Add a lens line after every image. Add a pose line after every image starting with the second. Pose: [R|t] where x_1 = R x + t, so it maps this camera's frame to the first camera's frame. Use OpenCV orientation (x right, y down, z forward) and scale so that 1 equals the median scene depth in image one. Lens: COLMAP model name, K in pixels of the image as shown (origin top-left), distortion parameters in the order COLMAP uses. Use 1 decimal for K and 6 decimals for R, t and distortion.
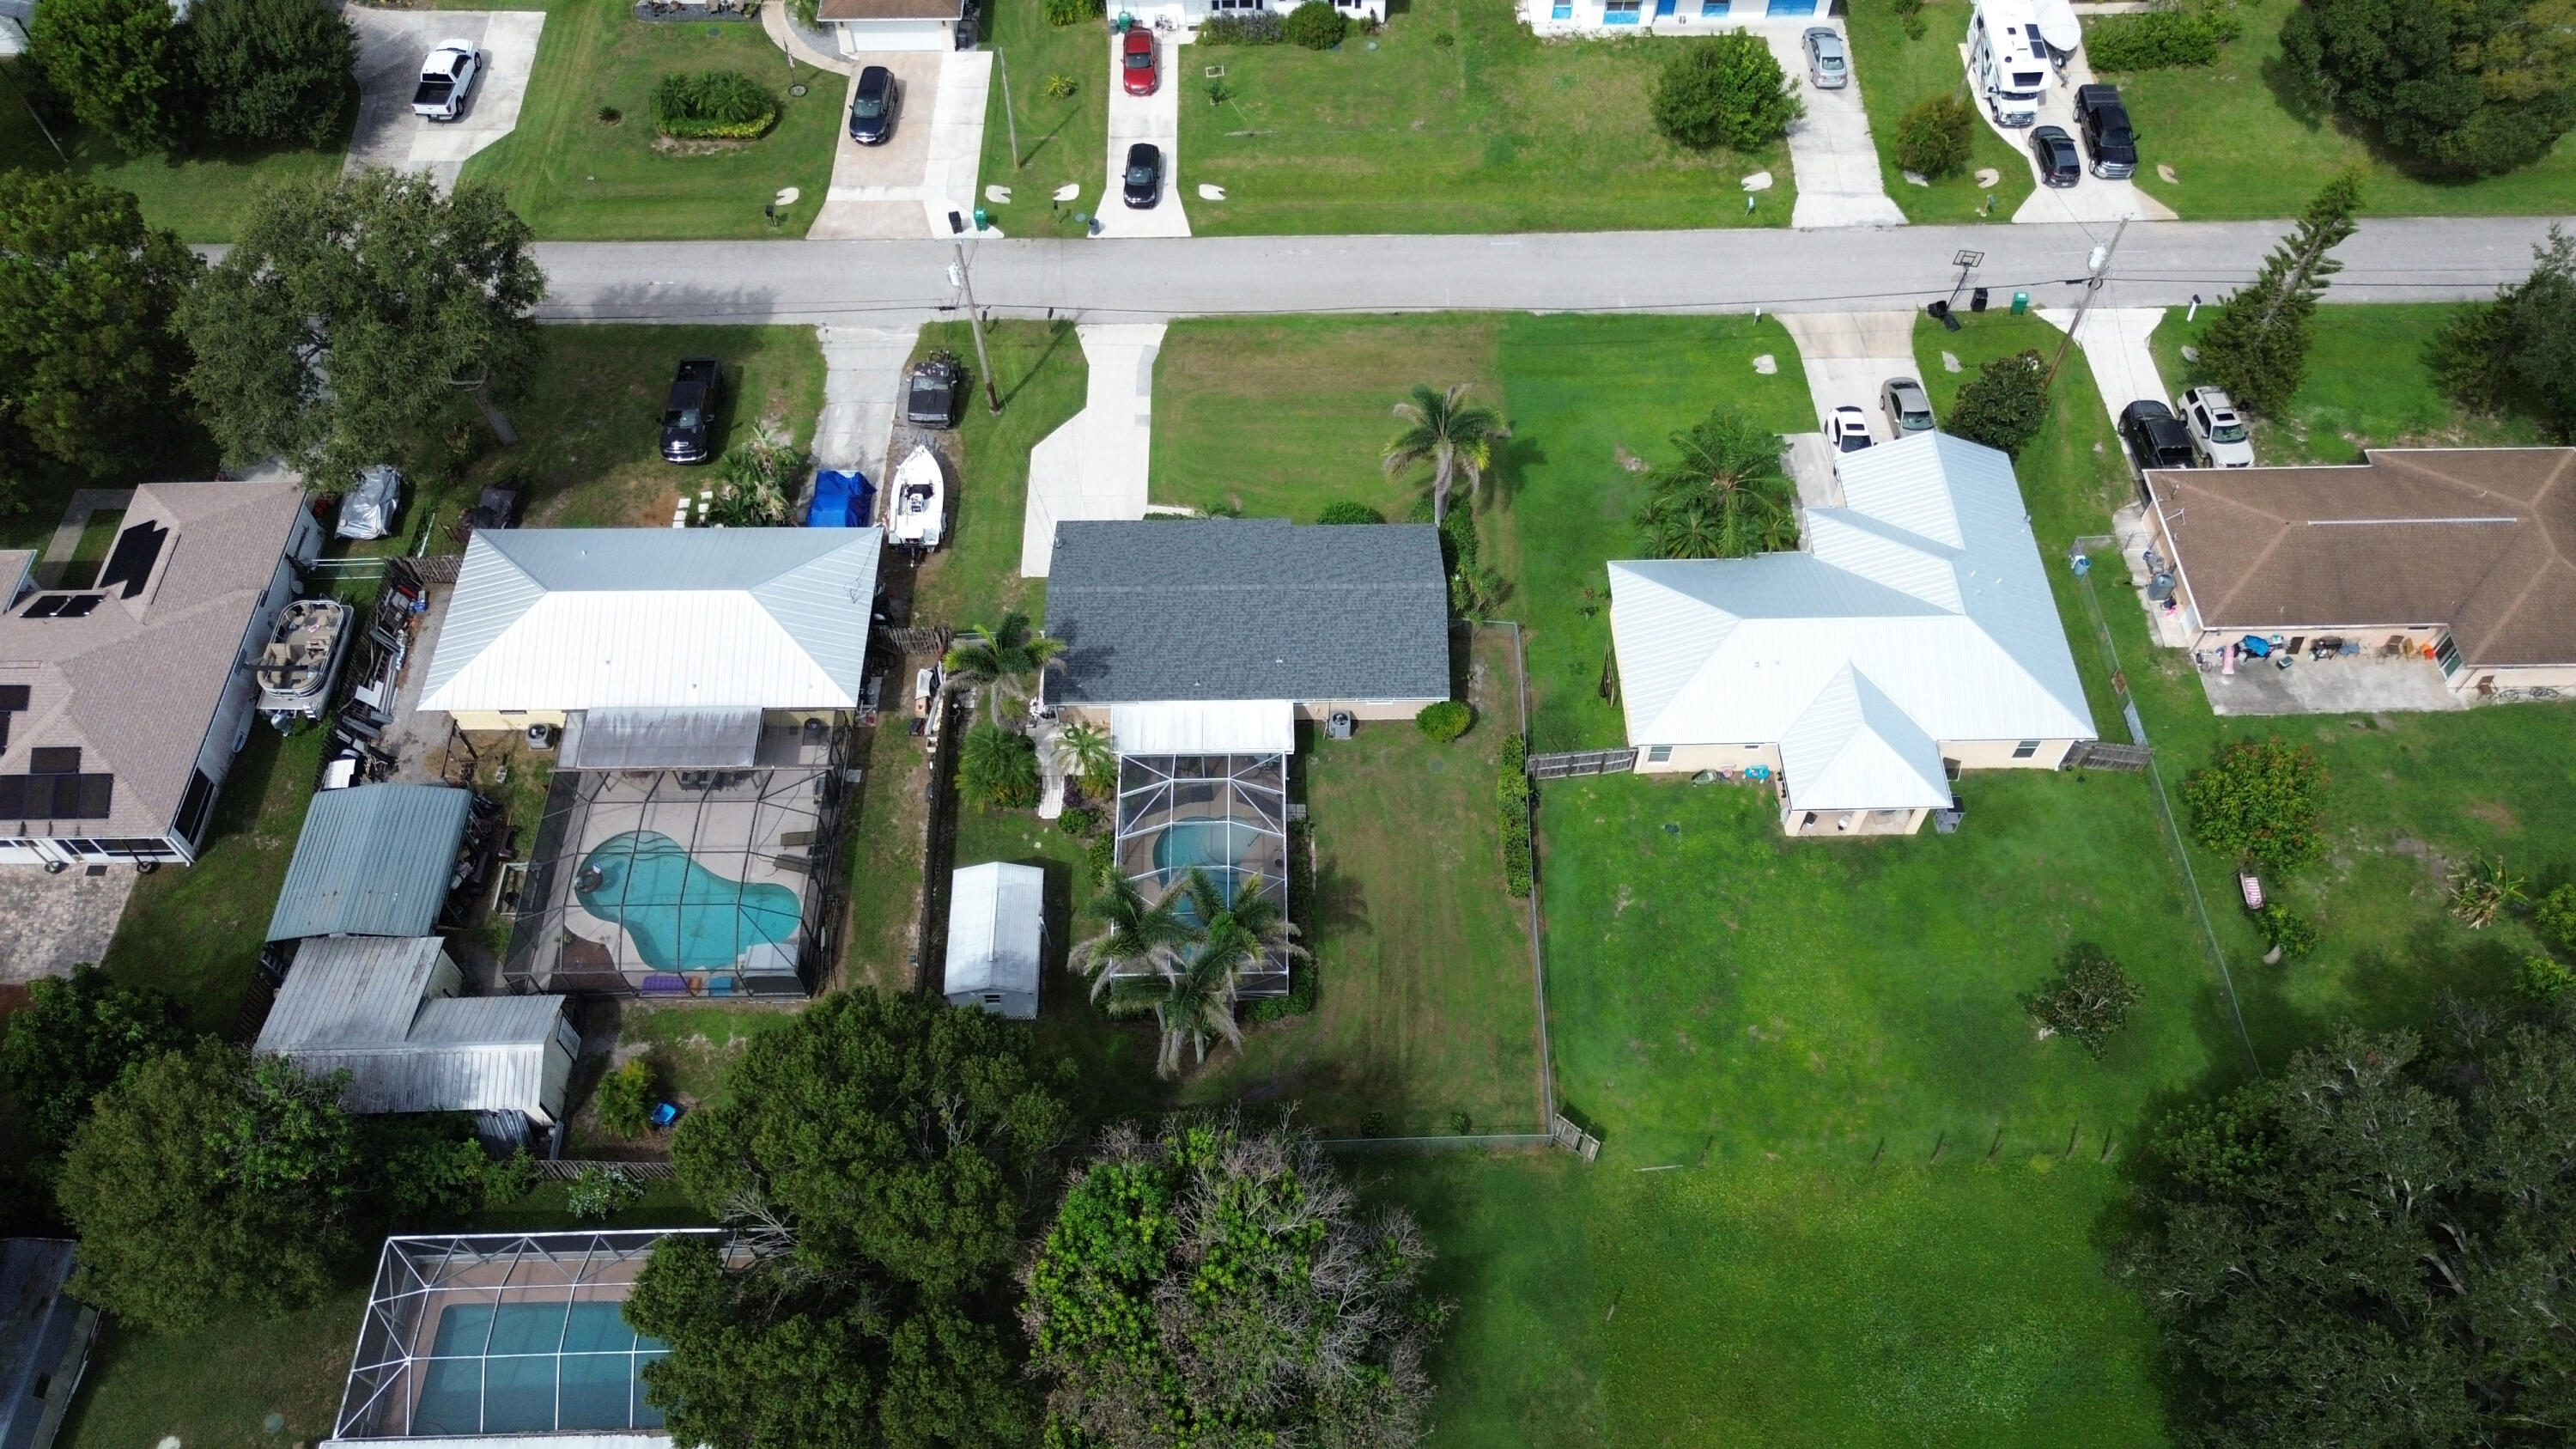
lens RADIAL K [[1775.2, 0, 1288.0], [0, 1775.2, 724.5], [0, 0, 1]] dist [0.078216, -0.058875]
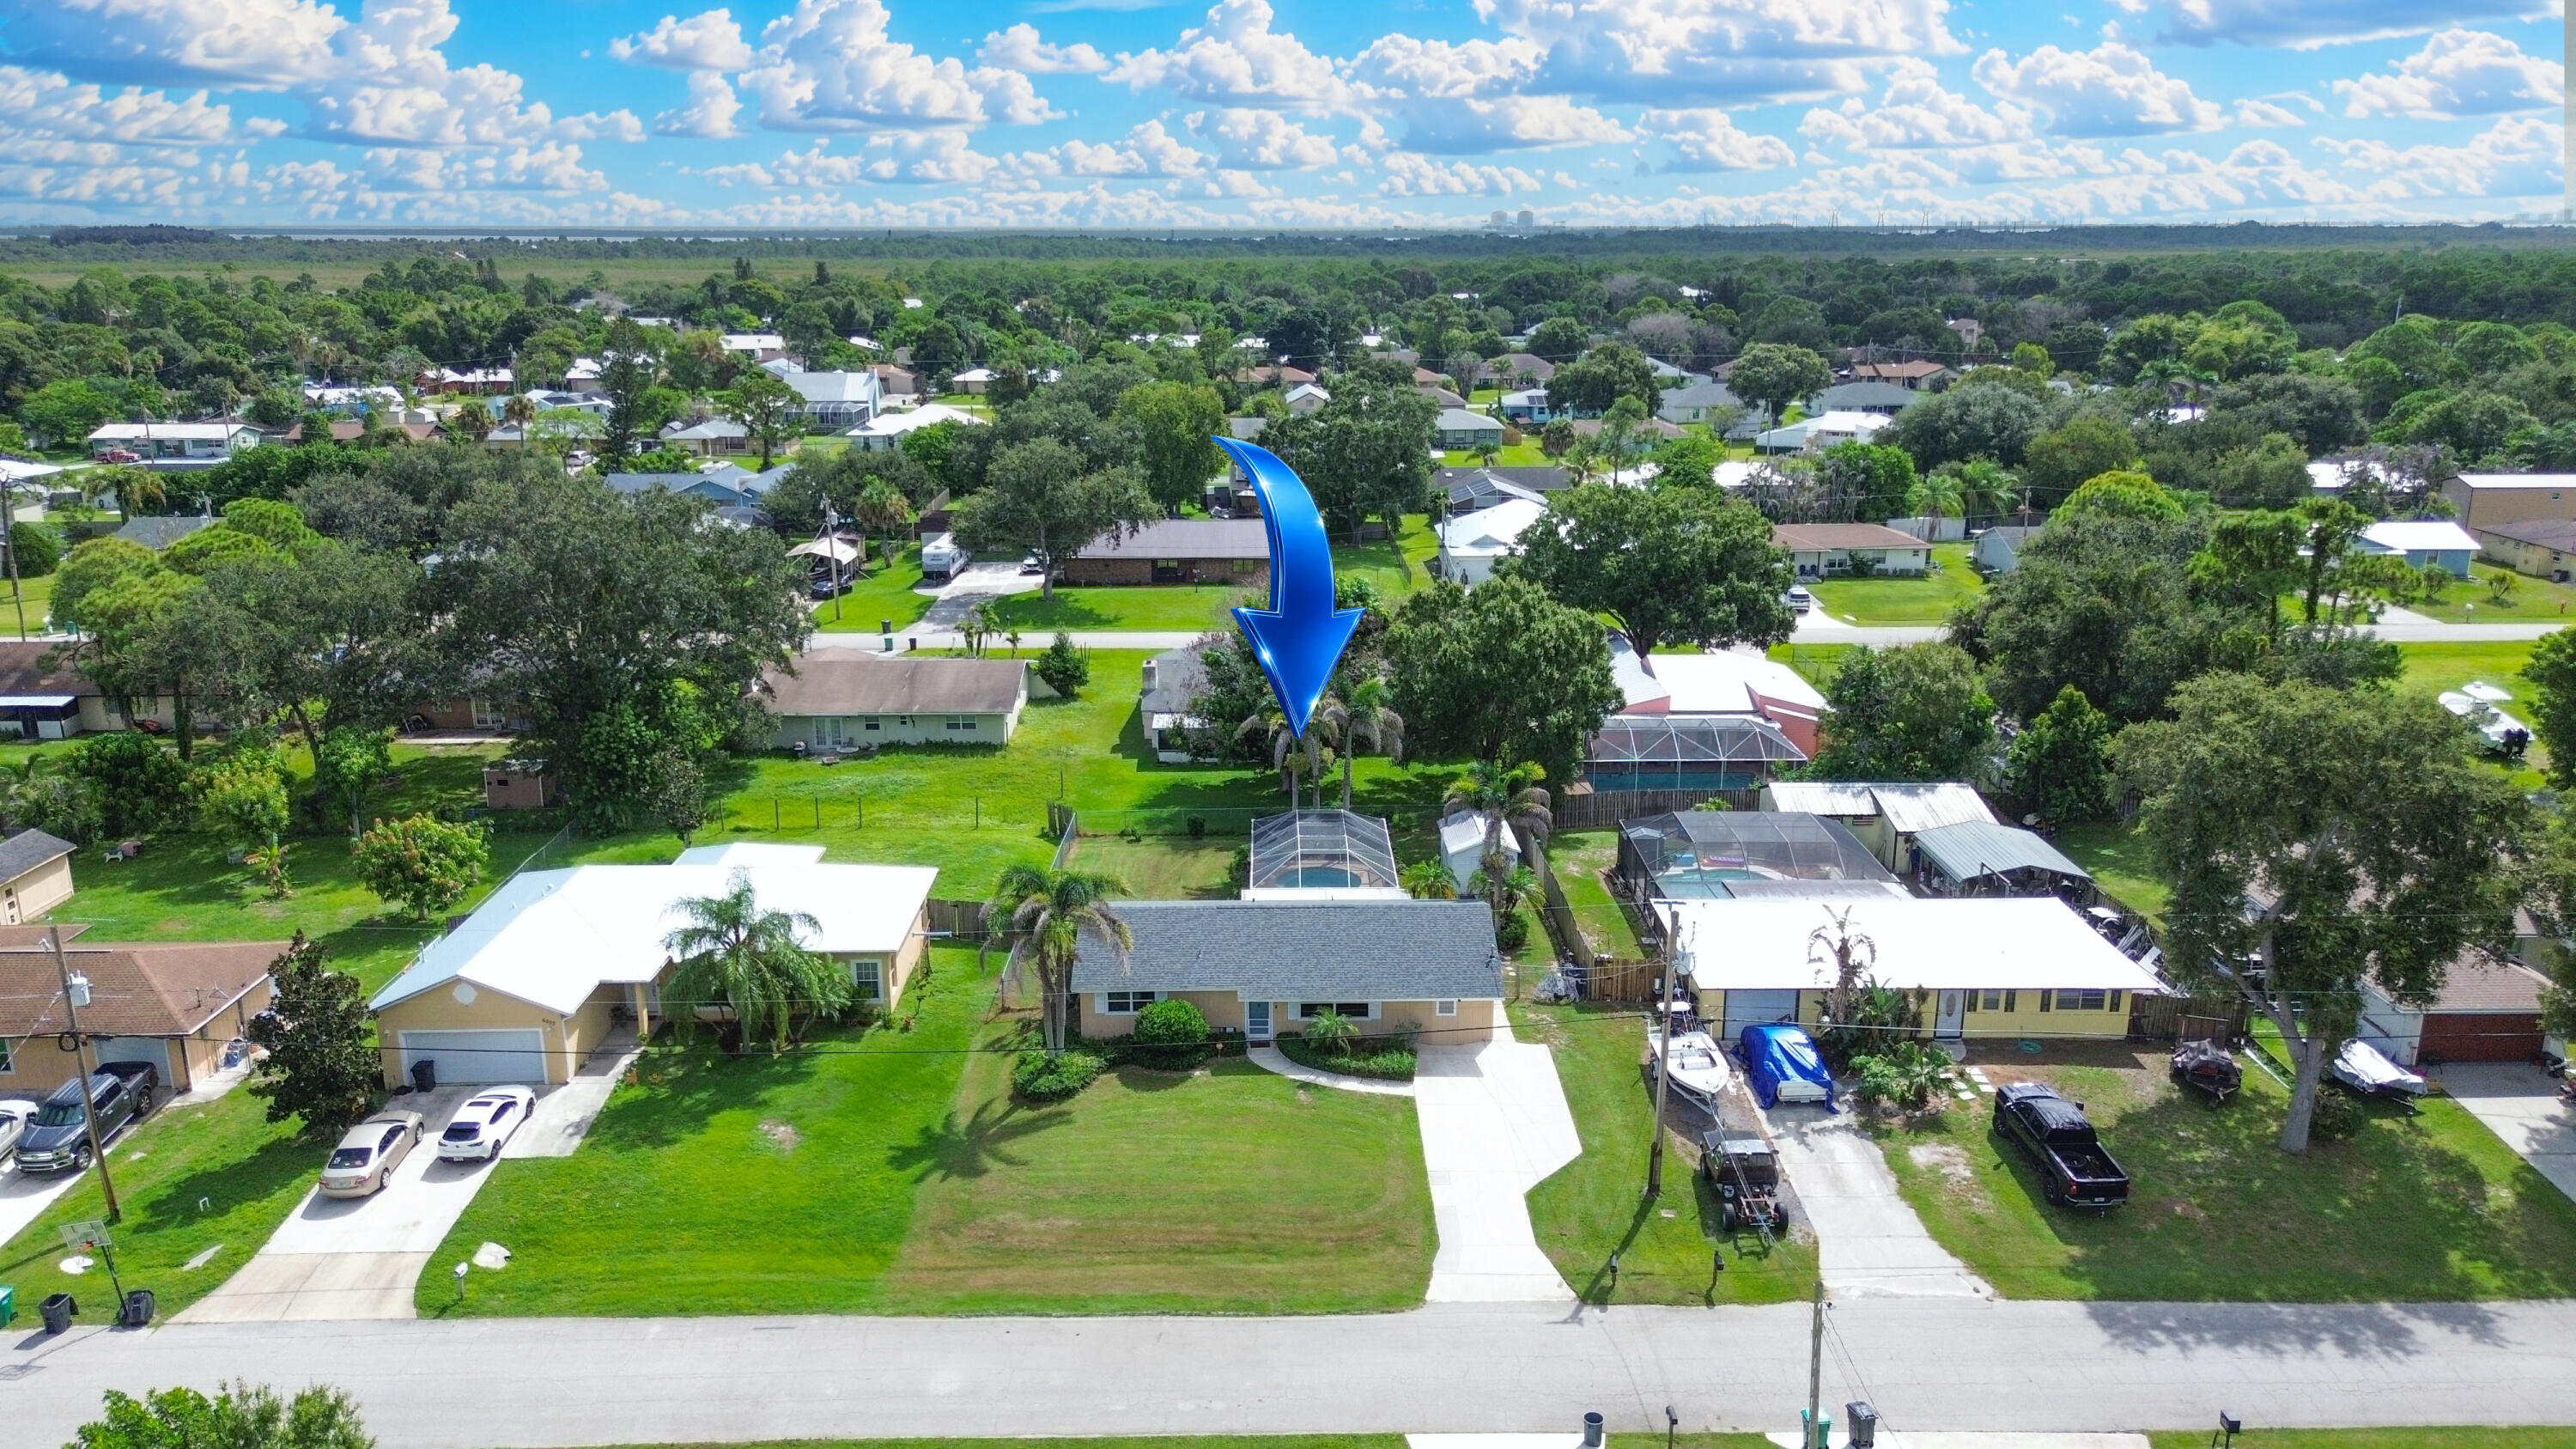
lens RADIAL K [[1797.4, 0, 1306.9], [0, 1797.4, 746.8], [0, 0, 1]] dist [0.064794, -0.063697]
pose [[-0.999969, 0.006125, -0.004959, -0.027765], [-0.002908, 0.298063, 0.954542, -0.954505], [0.007324, 0.954527, -0.298036, 1.102858]]
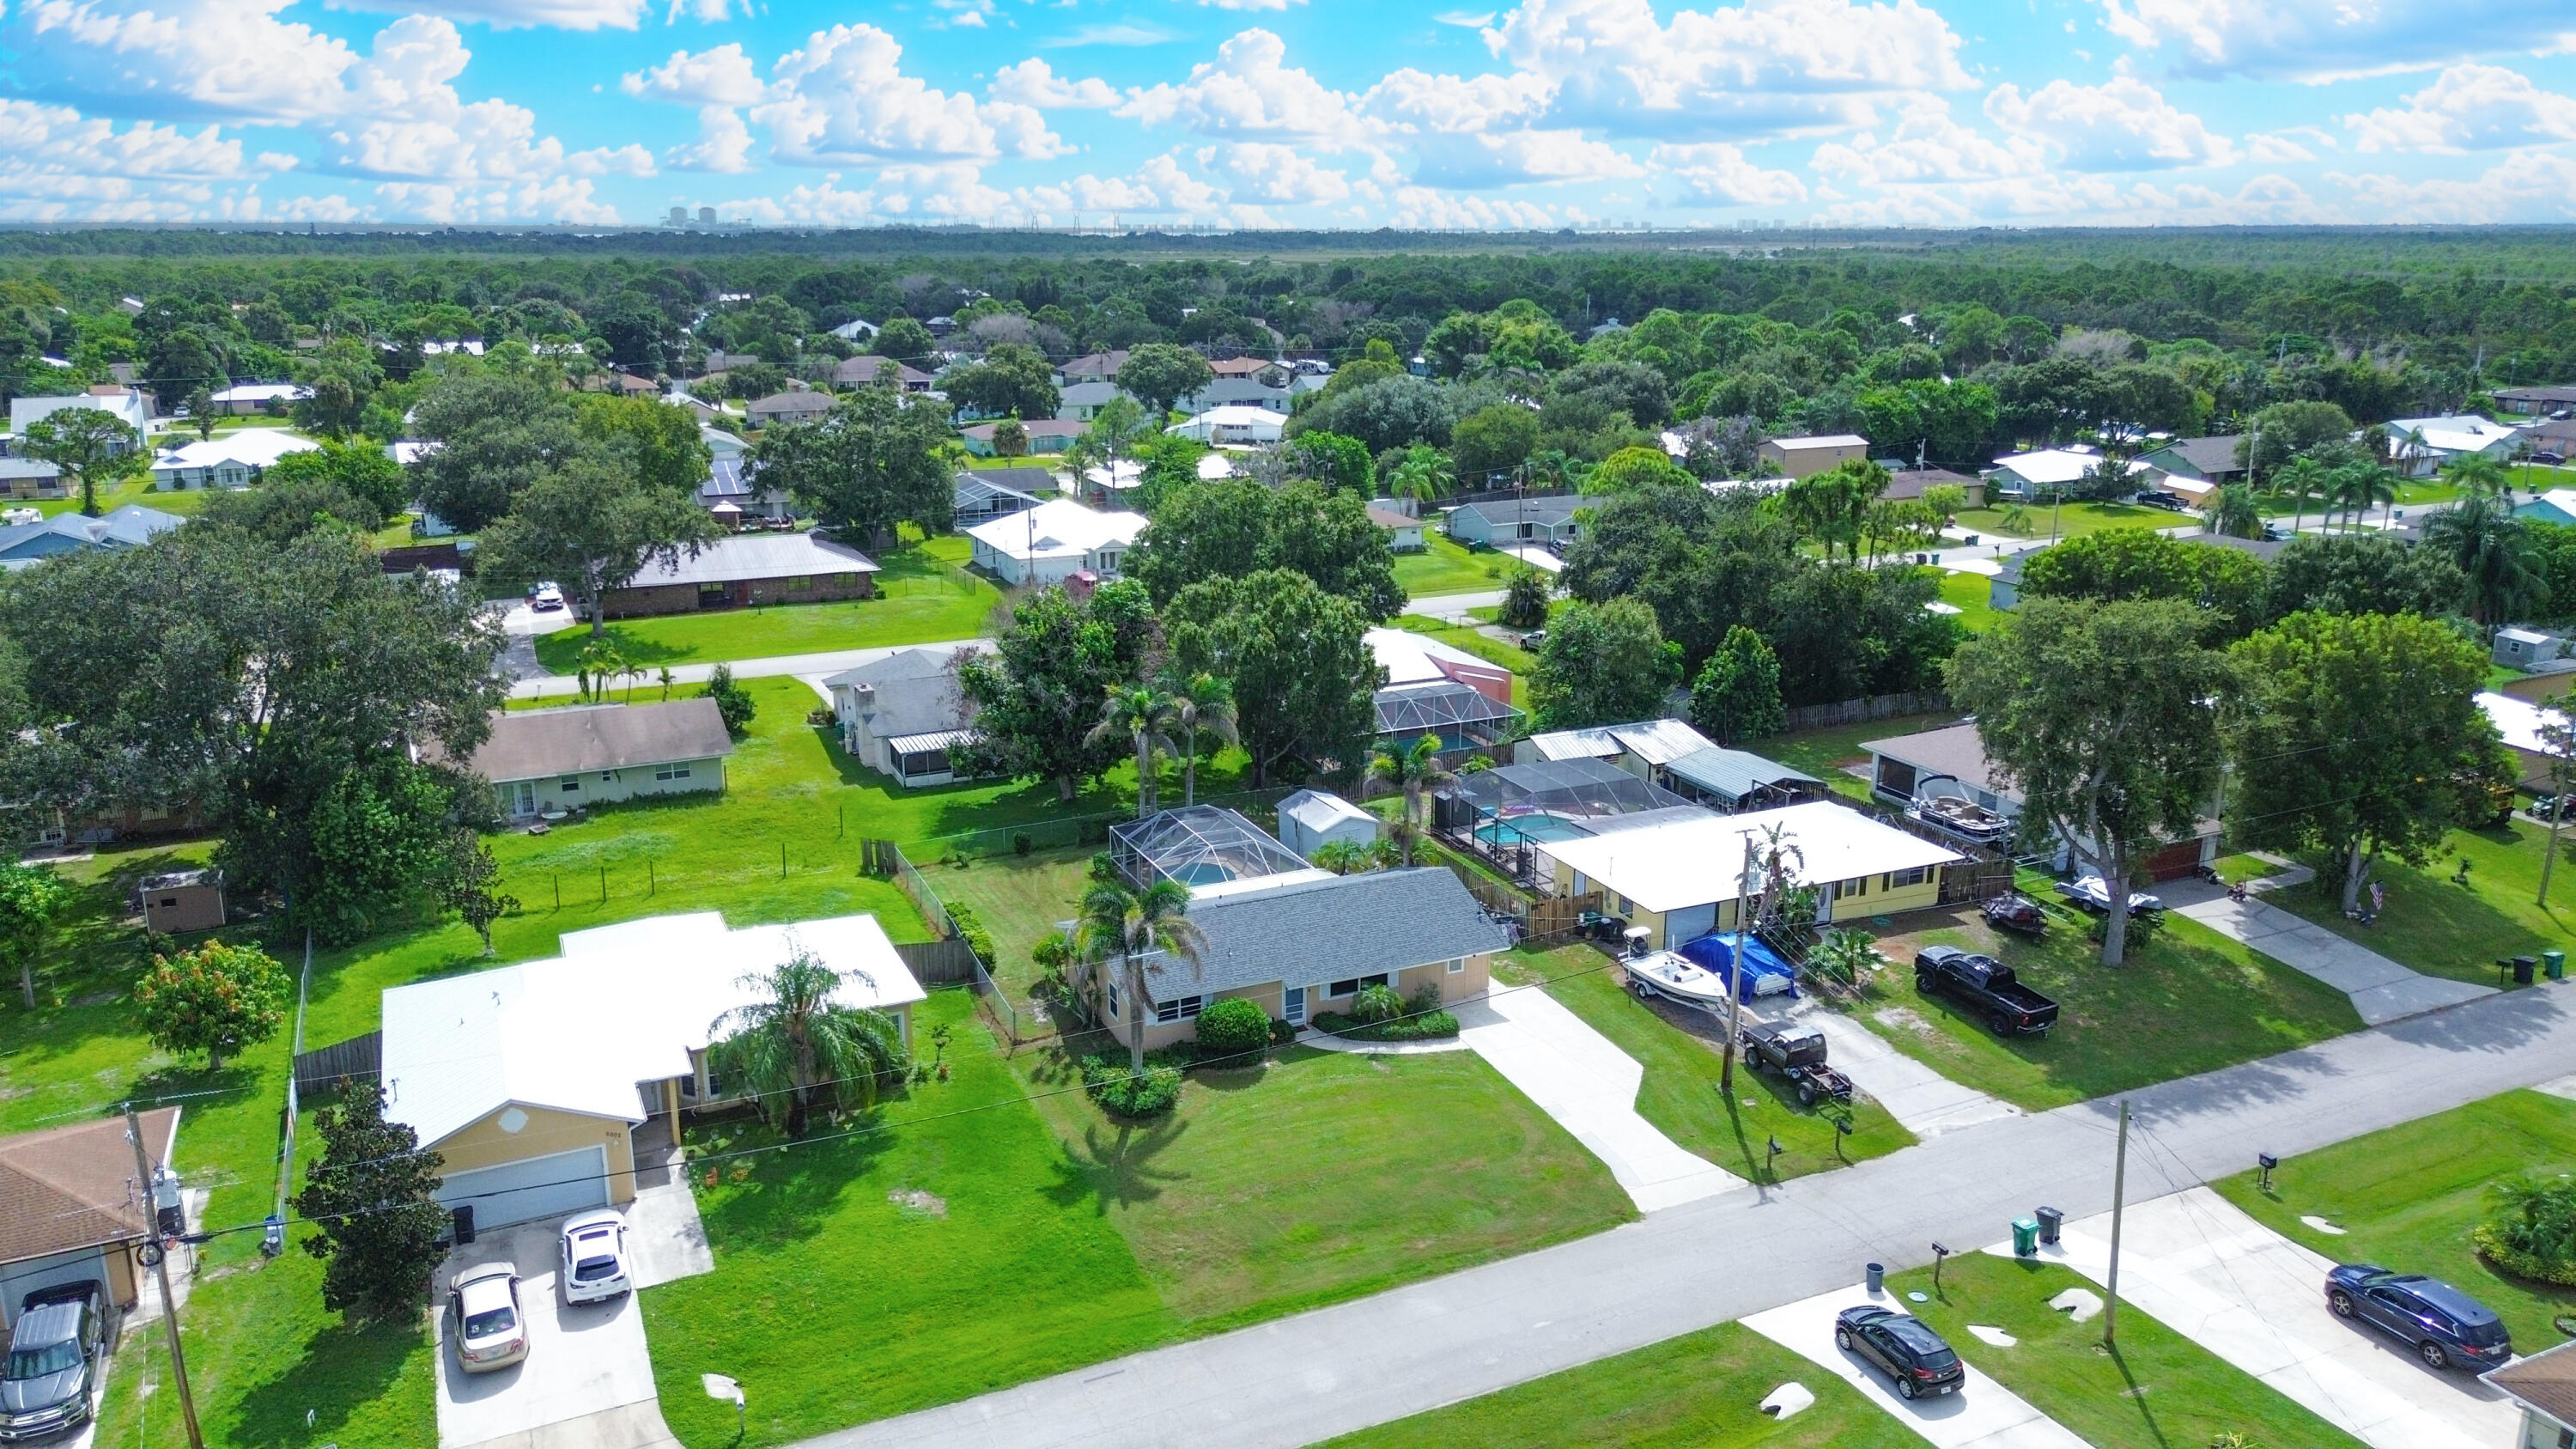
lens RADIAL K [[1807.2, 0, 1288.0], [0, 1807.2, 724.5], [0, 0, 1]] dist [0.065572, -0.066167]
pose [[-0.910853, 0.110034, -0.397793, 0.335868], [-0.344334, 0.328794, 0.879391, -0.923780], [0.227555, 0.937970, -0.261595, 1.073509]]
